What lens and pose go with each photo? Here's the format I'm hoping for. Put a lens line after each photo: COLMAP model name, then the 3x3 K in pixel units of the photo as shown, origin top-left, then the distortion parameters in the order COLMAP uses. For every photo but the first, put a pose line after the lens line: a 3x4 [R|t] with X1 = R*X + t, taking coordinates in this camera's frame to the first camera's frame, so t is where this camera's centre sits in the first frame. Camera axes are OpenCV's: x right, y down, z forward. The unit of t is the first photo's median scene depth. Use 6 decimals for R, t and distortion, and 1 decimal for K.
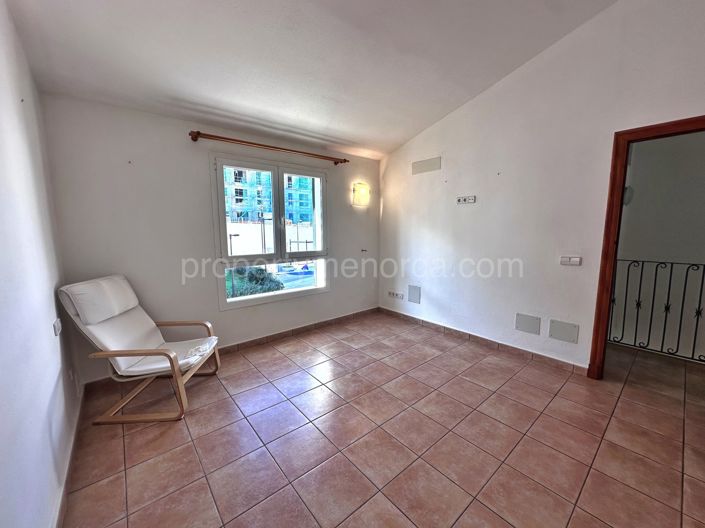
lens RADIAL K [[280.2, 0, 354.0], [0, 280.2, 261.8], [0, 0, 1]] dist [-0.003045, 0.000461]
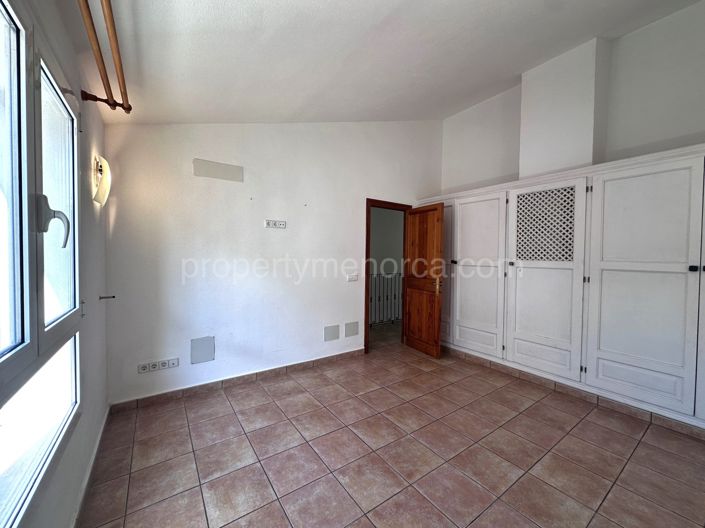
lens RADIAL K [[280.2, 0, 349.6], [0, 280.2, 260.8], [0, 0, 1]] dist [-0.003045, 0.000461]
pose [[0.096321, -0.008449, 0.995314, -0.580341], [0.110153, 0.993912, -0.002223, -0.079109], [-0.989236, 0.109851, 0.096665, 0.769270]]
